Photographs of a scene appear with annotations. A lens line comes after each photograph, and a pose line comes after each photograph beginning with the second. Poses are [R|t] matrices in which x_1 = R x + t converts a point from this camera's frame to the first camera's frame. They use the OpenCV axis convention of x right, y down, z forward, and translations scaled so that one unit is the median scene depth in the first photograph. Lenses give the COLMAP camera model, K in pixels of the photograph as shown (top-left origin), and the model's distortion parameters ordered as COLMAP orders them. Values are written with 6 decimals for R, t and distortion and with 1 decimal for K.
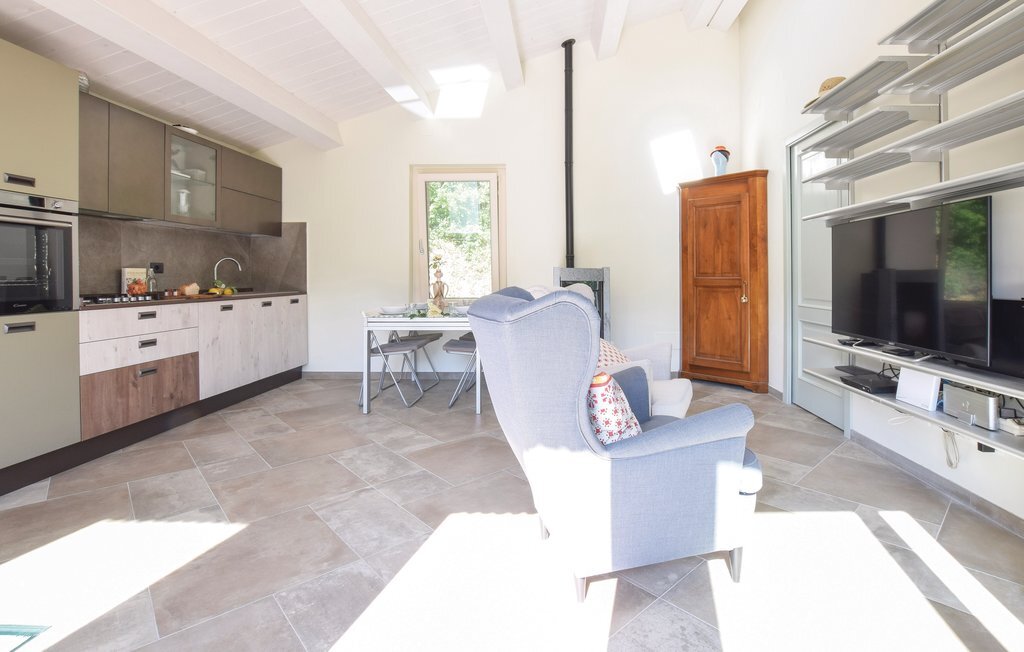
lens RADIAL K [[481.0, 0, 551.7], [0, 481.0, 279.1], [0, 0, 1]] dist [-0.028276, 0.000062]
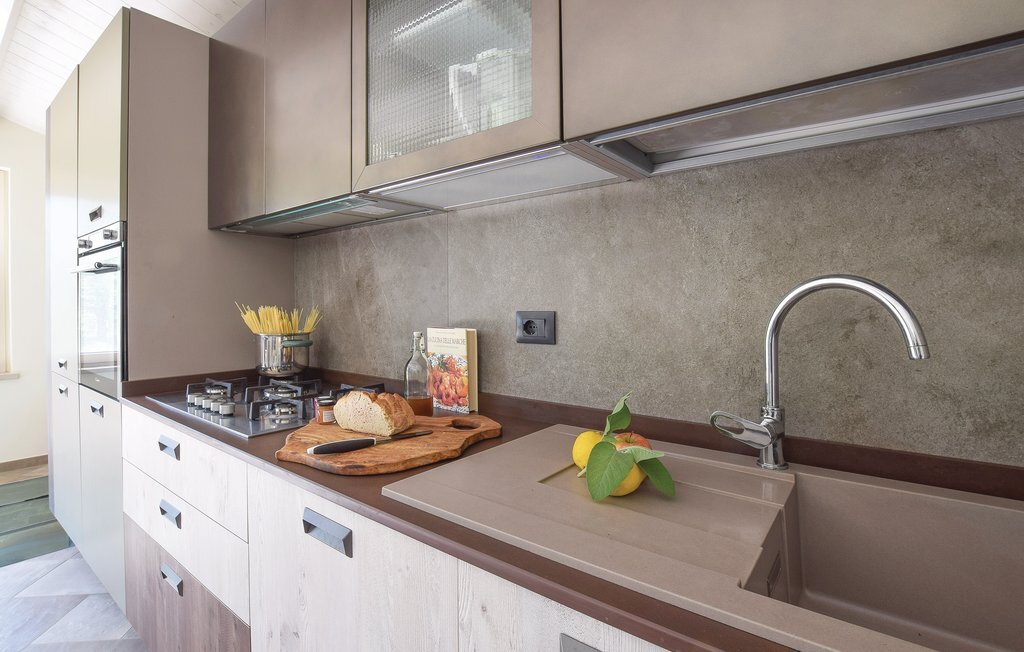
lens RADIAL K [[477.9, 0, 495.5], [0, 477.9, 304.3], [0, 0, 1]] dist [-0.029267, -0.000018]
pose [[-0.603656, 0.008713, -0.797197, -0.552297], [0.002537, 0.999956, 0.009008, -0.042407], [0.797241, 0.003415, -0.603652, 1.168156]]
